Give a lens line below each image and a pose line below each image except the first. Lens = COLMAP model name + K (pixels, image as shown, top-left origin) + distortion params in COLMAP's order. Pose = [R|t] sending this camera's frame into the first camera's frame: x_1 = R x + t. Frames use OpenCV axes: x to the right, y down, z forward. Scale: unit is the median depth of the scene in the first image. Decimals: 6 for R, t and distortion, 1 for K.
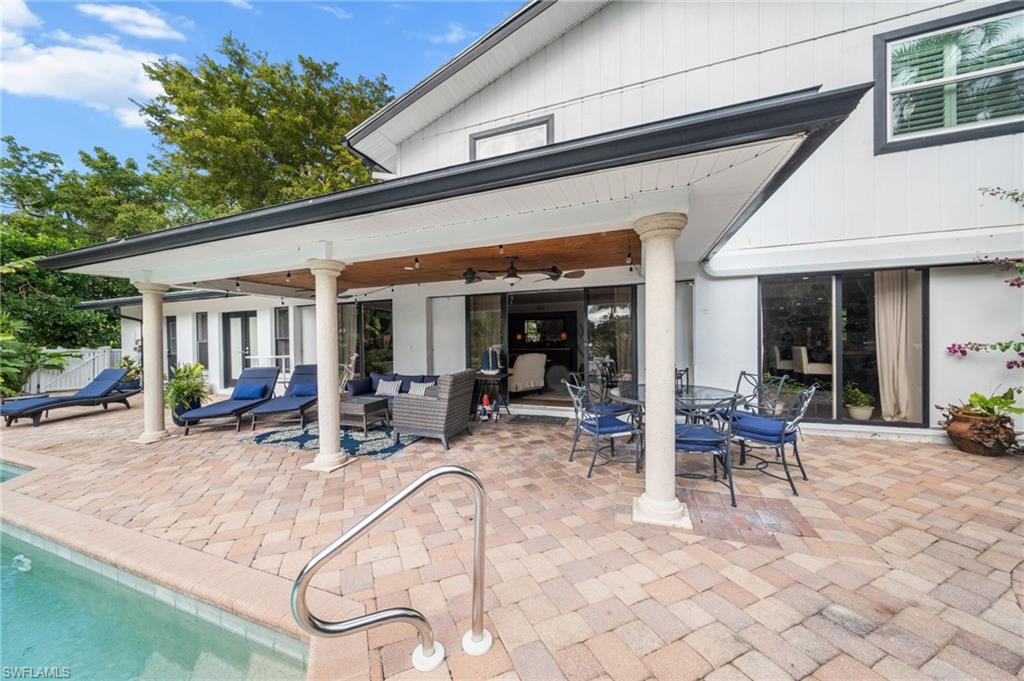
lens RADIAL K [[351.8, 0, 510.2], [0, 351.8, 344.2], [0, 0, 1]] dist [-0.000005, 0.000009]
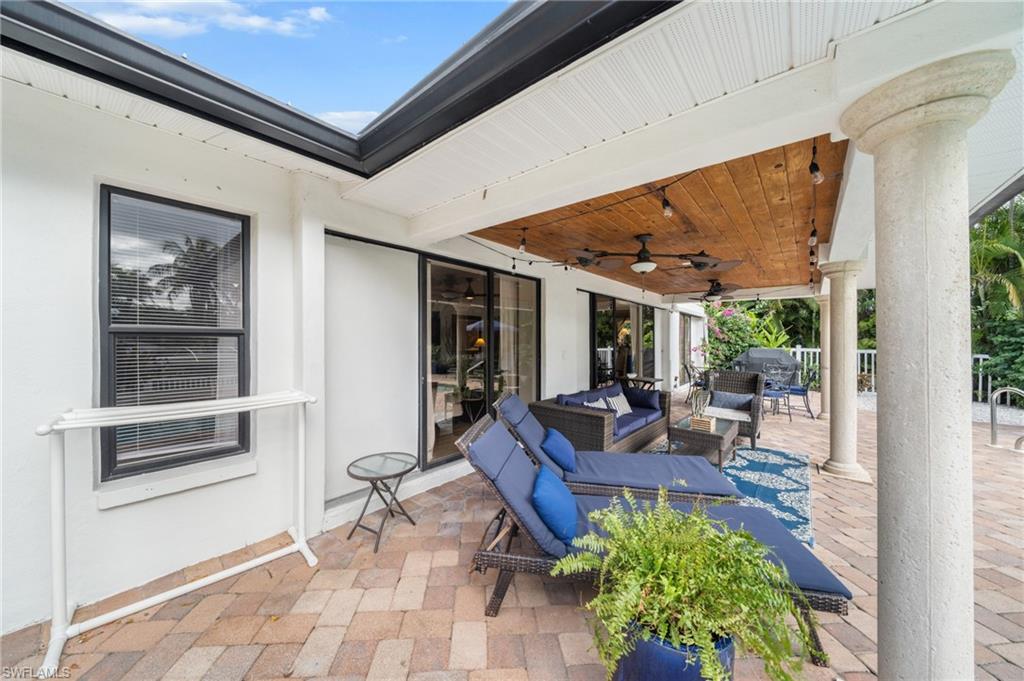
lens RADIAL K [[351.8, 0, 509.3], [0, 351.8, 341.8], [0, 0, 1]] dist [-0.000005, 0.000009]
pose [[0.325717, 0.014228, 0.945360, -1.484675], [0.000513, 0.999884, -0.015225, -0.012085], [-0.945467, 0.005444, 0.325672, 1.315678]]
